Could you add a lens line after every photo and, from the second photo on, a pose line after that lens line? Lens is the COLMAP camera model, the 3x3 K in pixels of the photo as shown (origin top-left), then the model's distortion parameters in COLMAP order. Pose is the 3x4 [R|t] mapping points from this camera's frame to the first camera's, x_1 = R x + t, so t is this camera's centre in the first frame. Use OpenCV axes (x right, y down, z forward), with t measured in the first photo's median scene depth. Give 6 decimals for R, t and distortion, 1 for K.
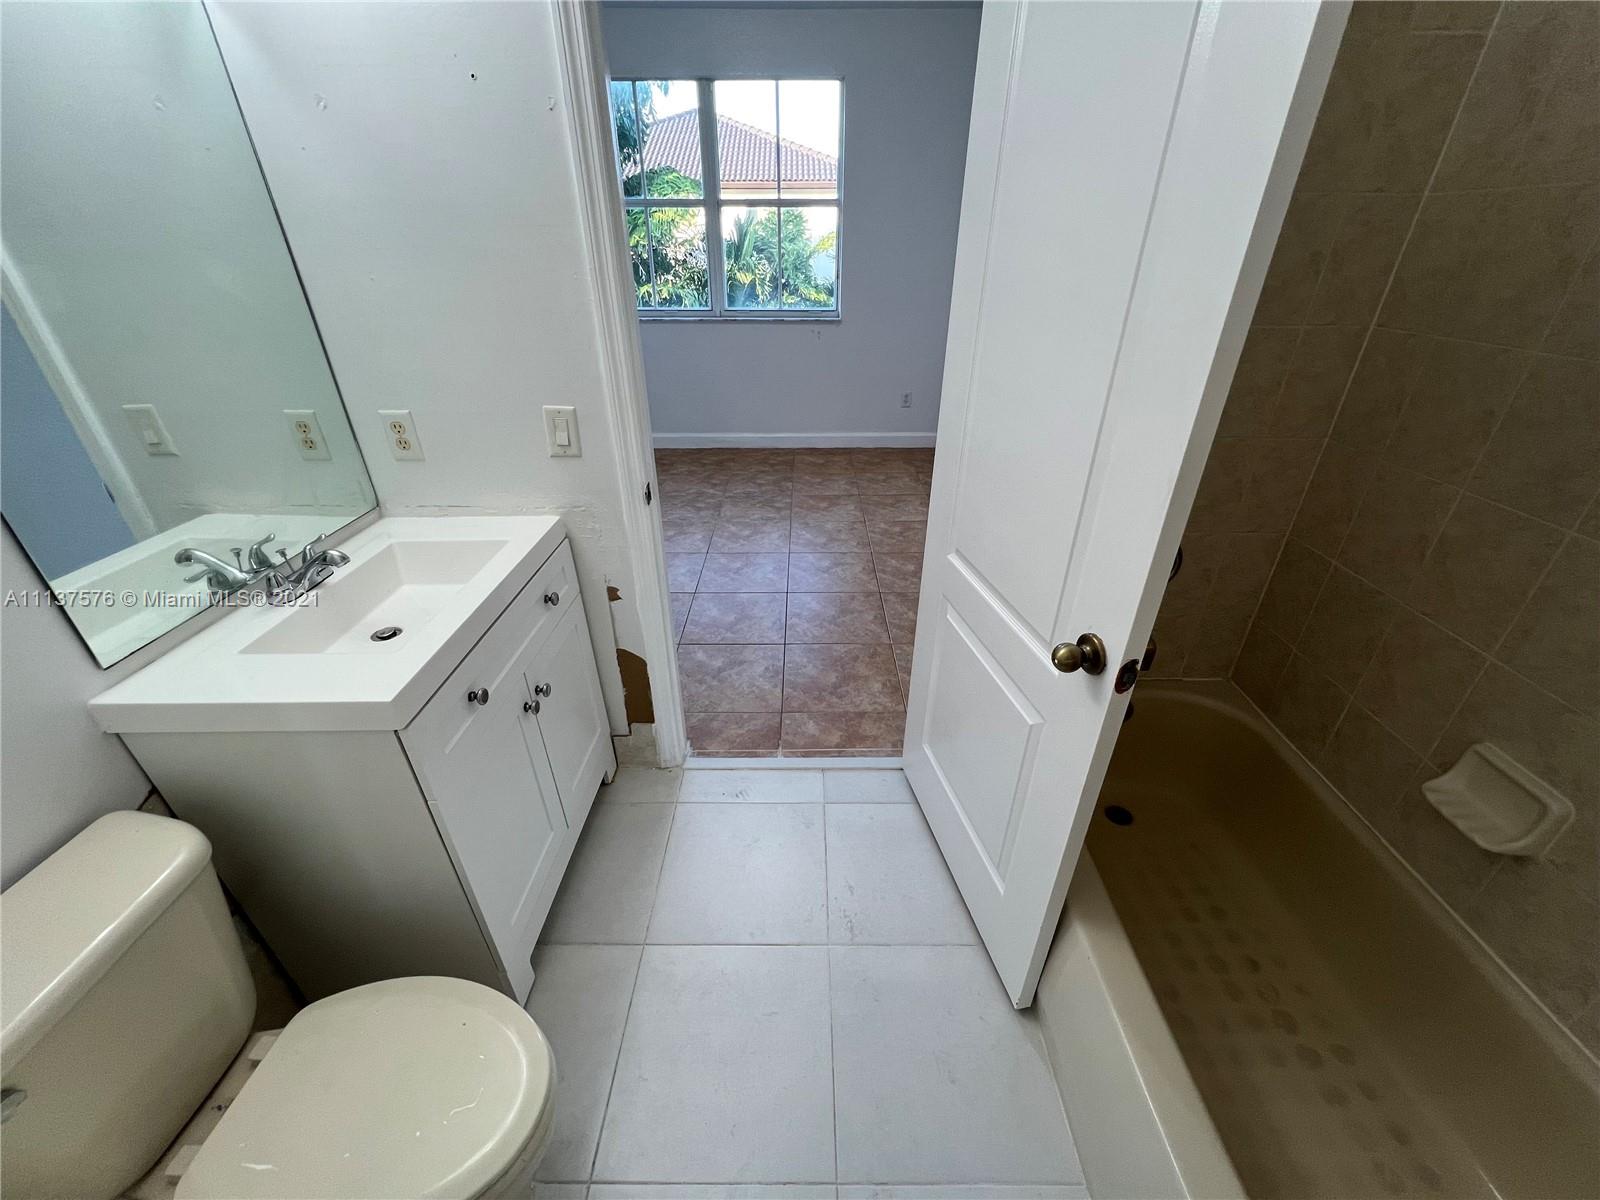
lens RADIAL K [[637.7, 0, 800.0], [0, 637.7, 605.0], [0, 0, 1]] dist [0.000943, 0.000820]
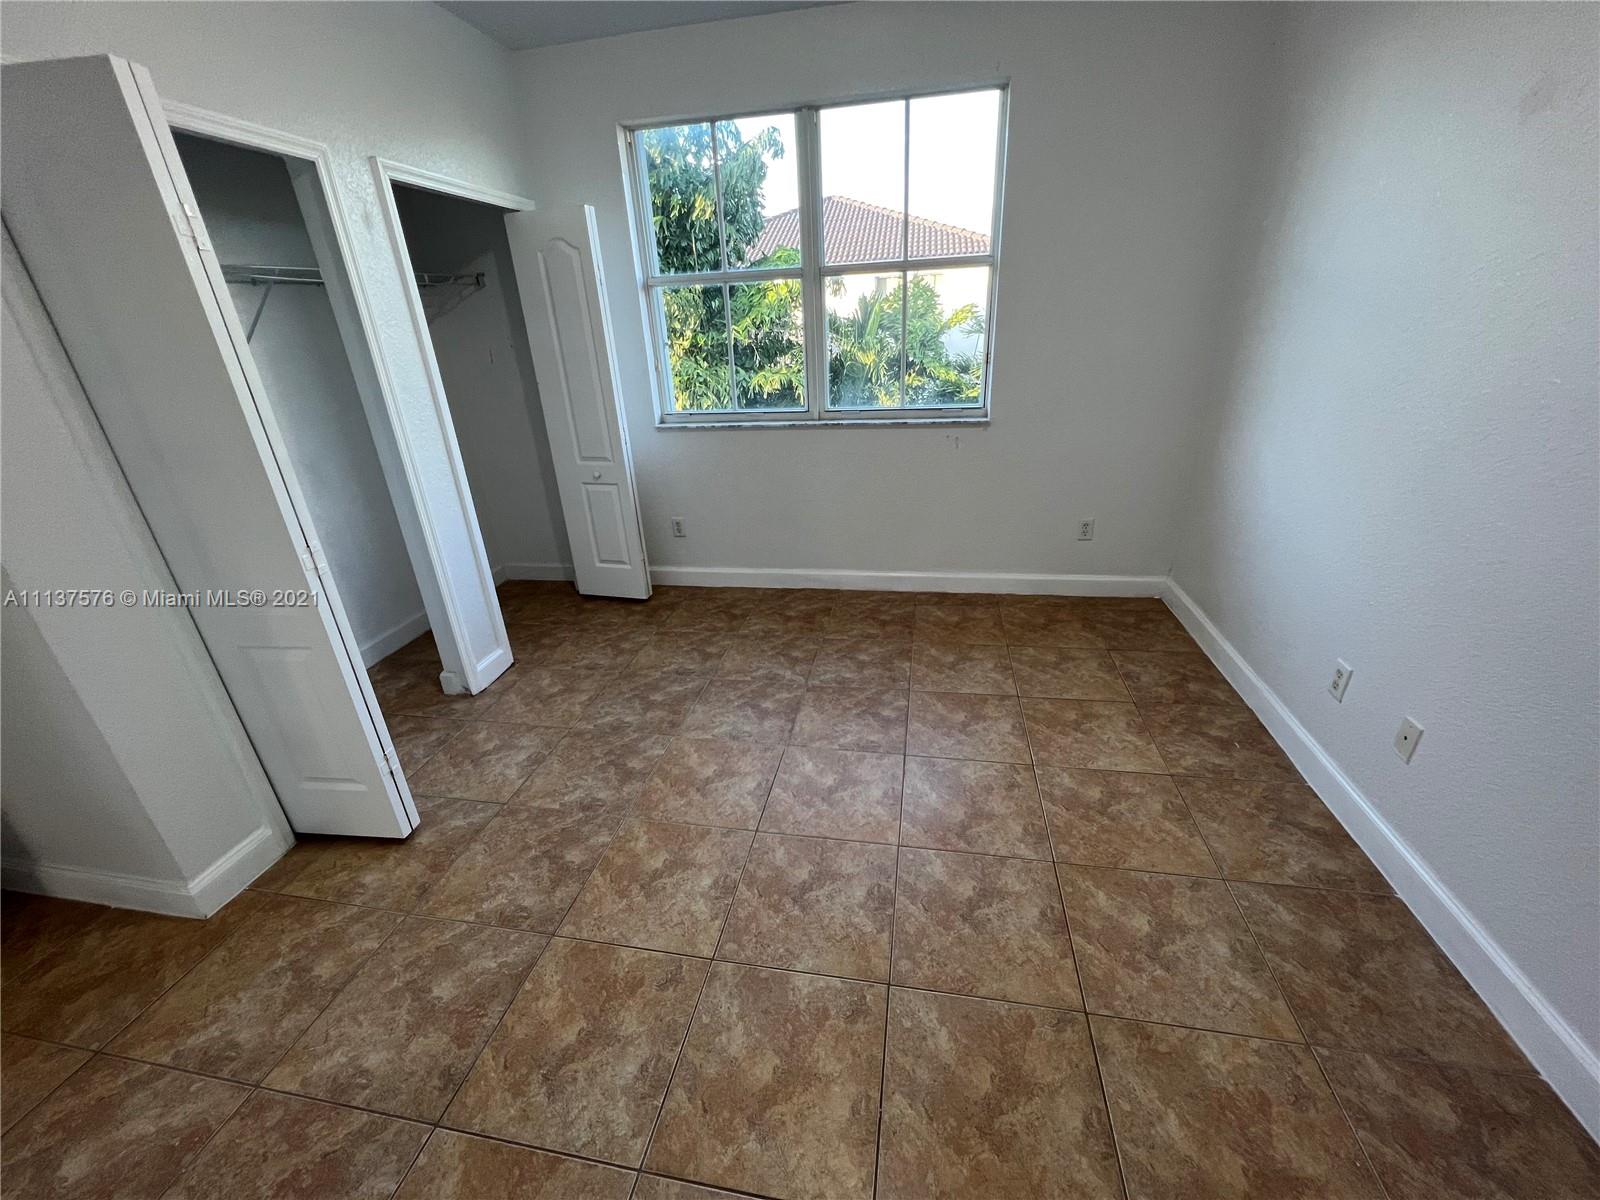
lens RADIAL K [[637.7, 0, 808.8], [0, 637.7, 602.8], [0, 0, 1]] dist [0.000943, 0.000820]
pose [[0.983955, 0.028685, -0.176096, -0.001308], [-0.046229, 0.994273, -0.096350, -0.183235], [0.172324, 0.102945, 0.979646, 0.323276]]
